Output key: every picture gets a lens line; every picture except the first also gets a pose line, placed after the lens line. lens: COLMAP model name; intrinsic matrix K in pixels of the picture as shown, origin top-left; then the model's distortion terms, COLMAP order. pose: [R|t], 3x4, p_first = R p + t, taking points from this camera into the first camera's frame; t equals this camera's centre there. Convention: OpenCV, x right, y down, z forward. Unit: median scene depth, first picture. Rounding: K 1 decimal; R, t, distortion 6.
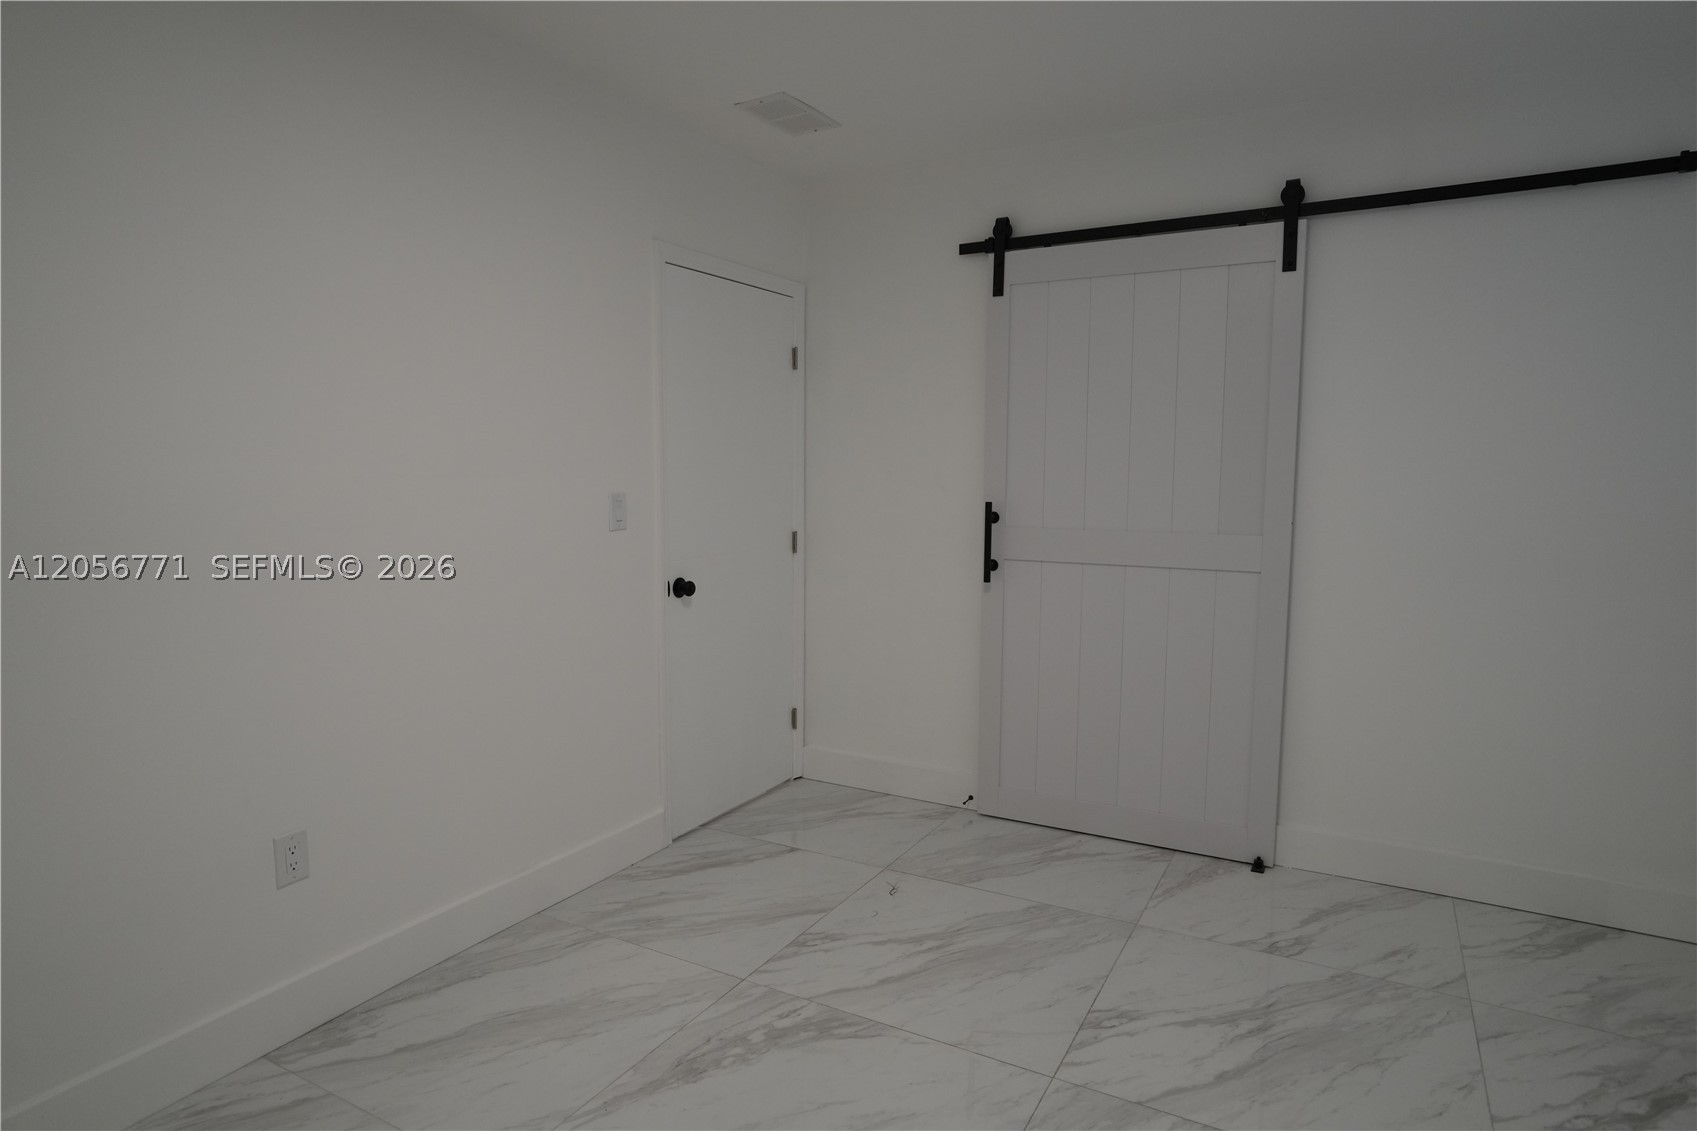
lens RADIAL K [[962.1, 0, 845.8], [0, 962.1, 580.1], [0, 0, 1]] dist [-0.020241, 0.014987]
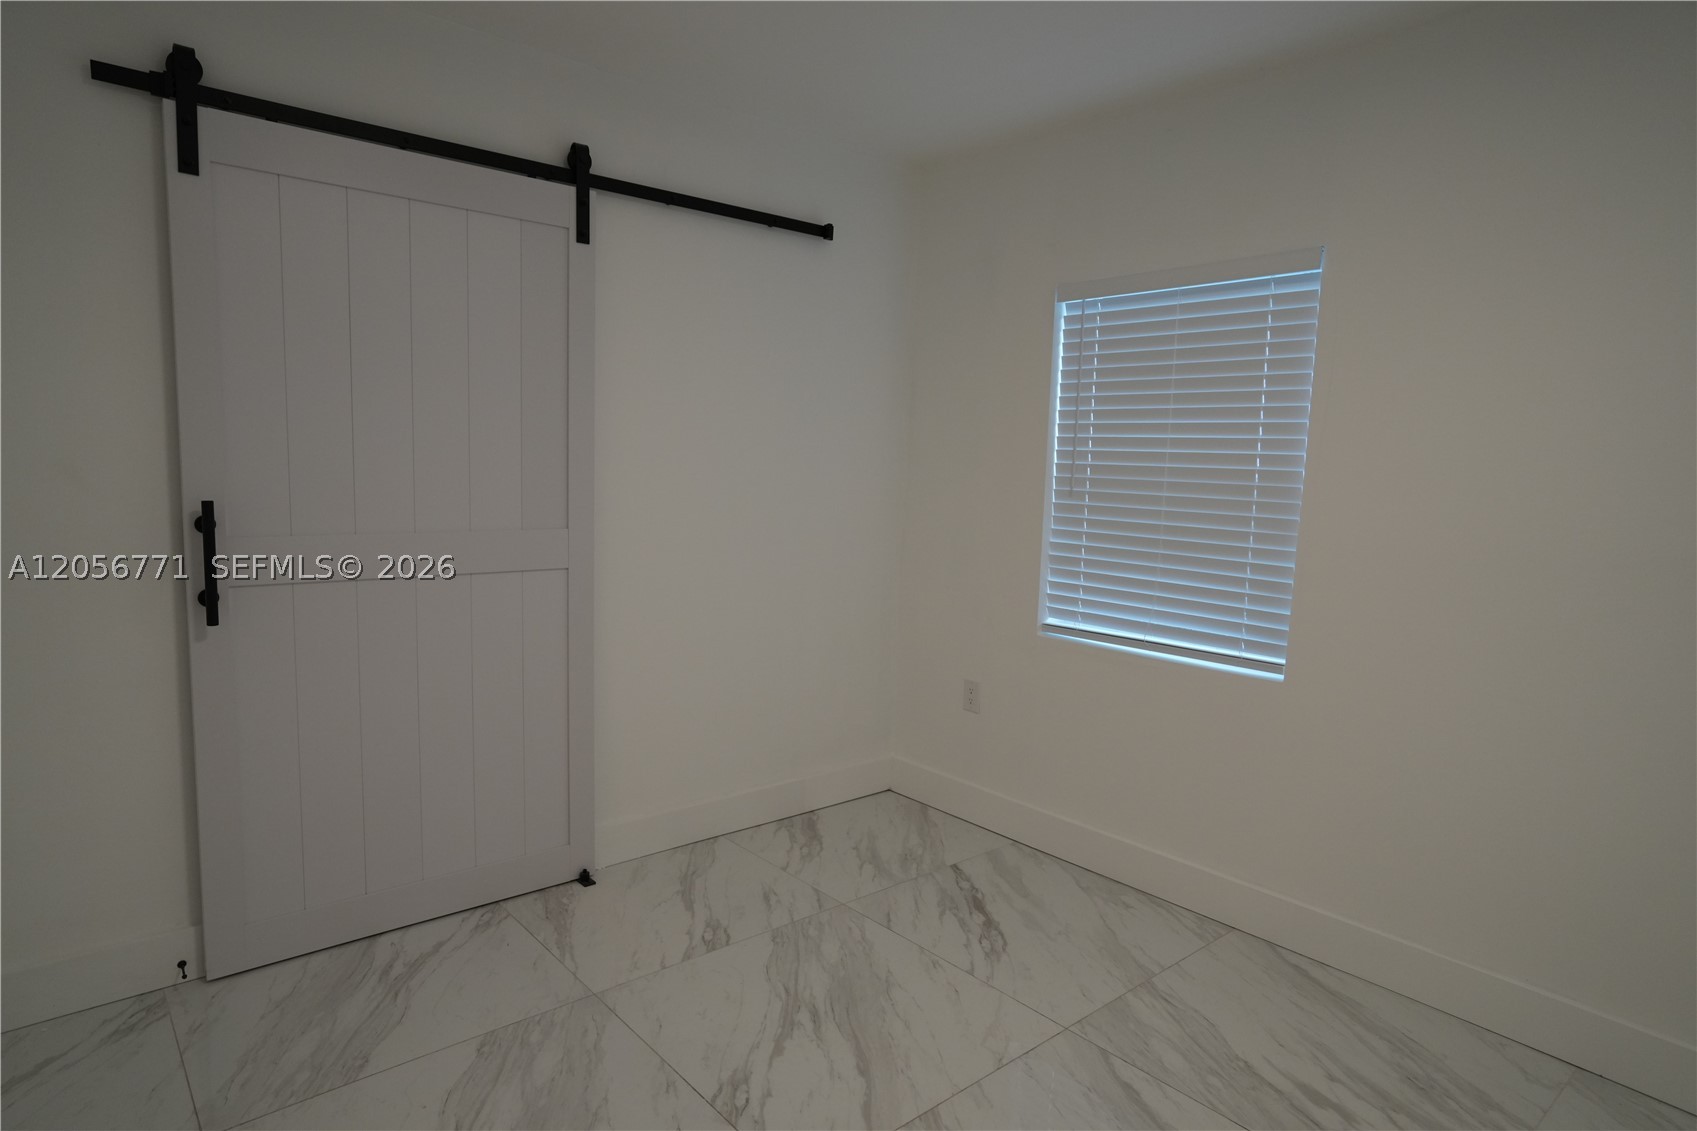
lens RADIAL K [[962.1, 0, 841.2], [0, 962.1, 572.6], [0, 0, 1]] dist [-0.020241, 0.014987]
pose [[0.351140, -0.102594, 0.930685, -0.328316], [0.079312, 0.993666, 0.079613, -0.054949], [-0.932958, 0.045860, 0.357053, 0.420903]]
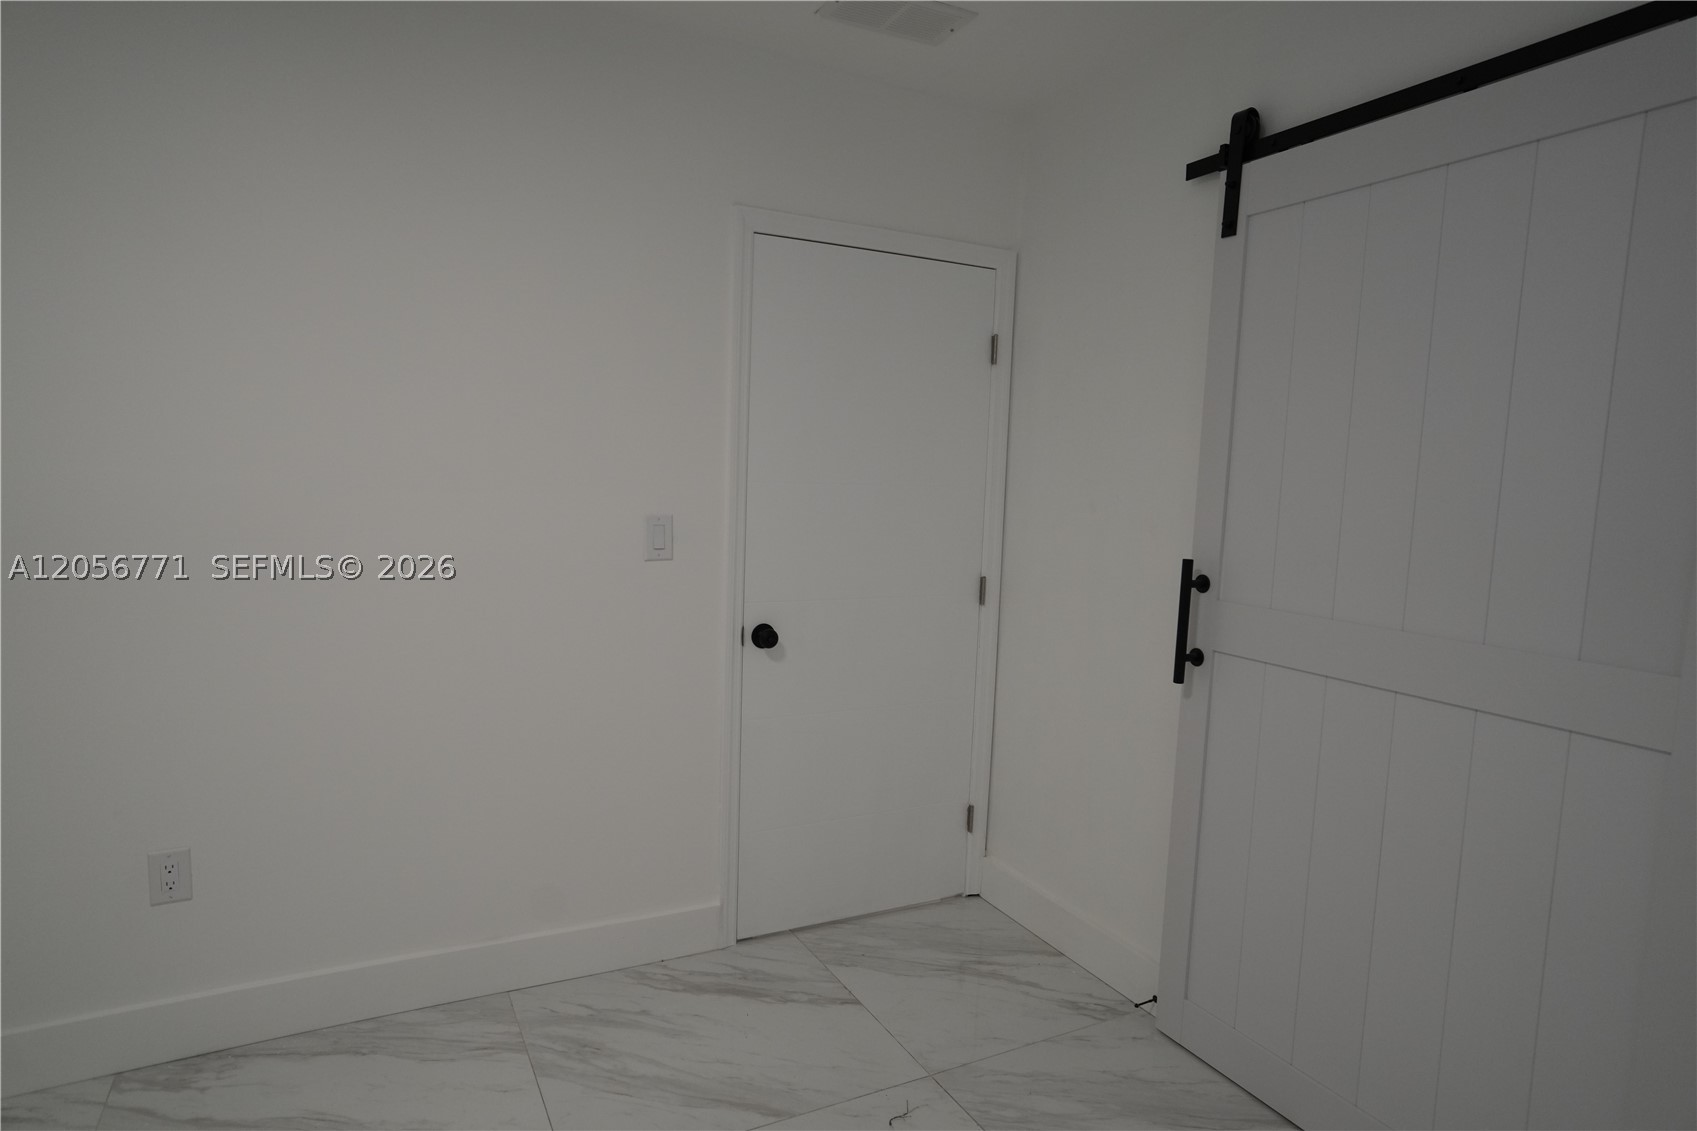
lens RADIAL K [[962.1, 0, 846.3], [0, 962.1, 580.0], [0, 0, 1]] dist [-0.020241, 0.014987]
pose [[0.839205, 0.088030, -0.536643, 0.331748], [-0.097120, 0.995208, 0.011375, -0.057635], [0.535073, 0.042573, 0.843733, 0.372441]]
